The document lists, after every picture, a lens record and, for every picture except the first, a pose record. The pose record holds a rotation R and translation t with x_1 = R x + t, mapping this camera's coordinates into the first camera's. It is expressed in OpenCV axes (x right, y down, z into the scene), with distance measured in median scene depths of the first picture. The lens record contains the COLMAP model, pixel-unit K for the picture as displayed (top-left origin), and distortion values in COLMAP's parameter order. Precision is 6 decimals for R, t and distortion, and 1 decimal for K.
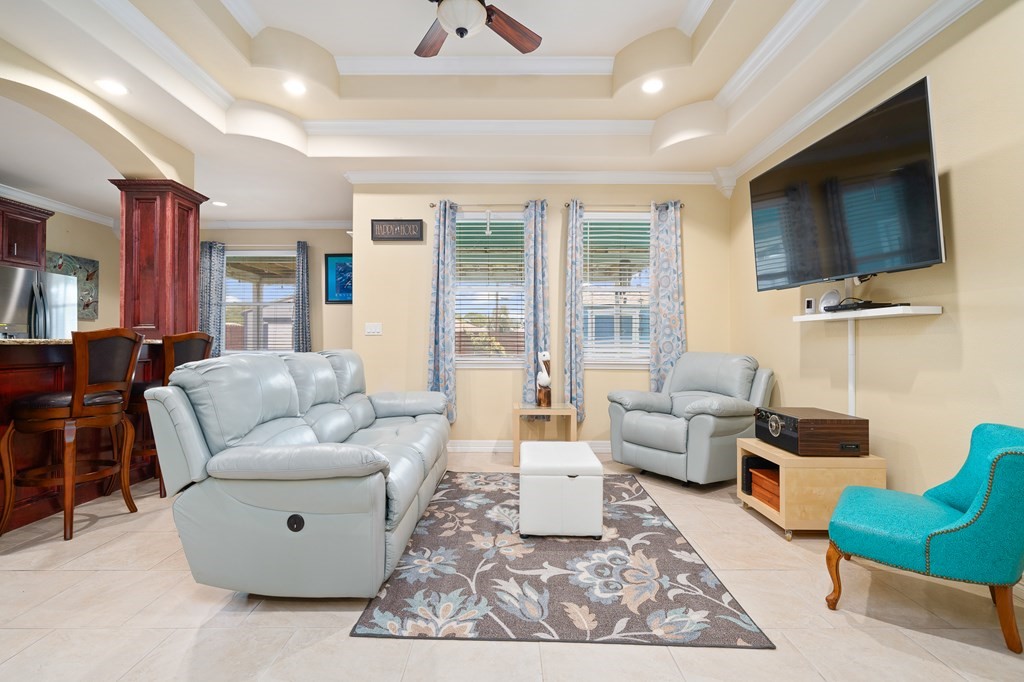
lens RADIAL K [[464.6, 0, 497.8], [0, 464.6, 336.2], [0, 0, 1]] dist [0.001304, 0.000170]
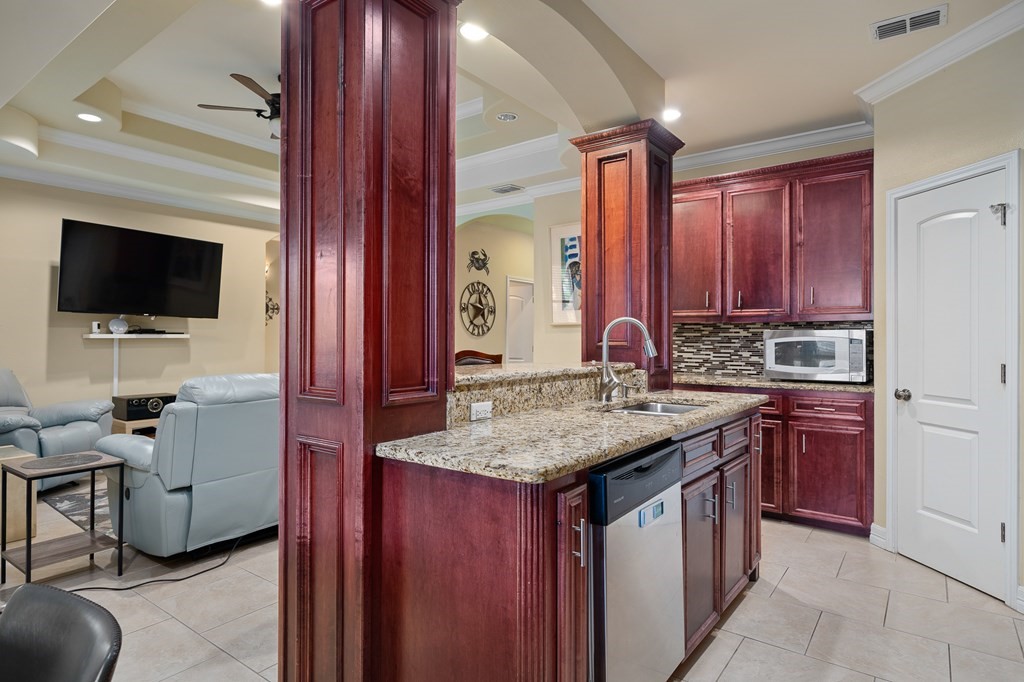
lens RADIAL K [[543.6, 0, 512.0], [0, 543.6, 341.0], [0, 0, 1]] dist [-0.000507, 0.000190]
pose [[-0.811409, -0.006214, 0.584446, -1.105507], [-0.009633, 0.999950, -0.002742, -0.024812], [-0.584400, -0.007855, -0.811428, 1.330985]]
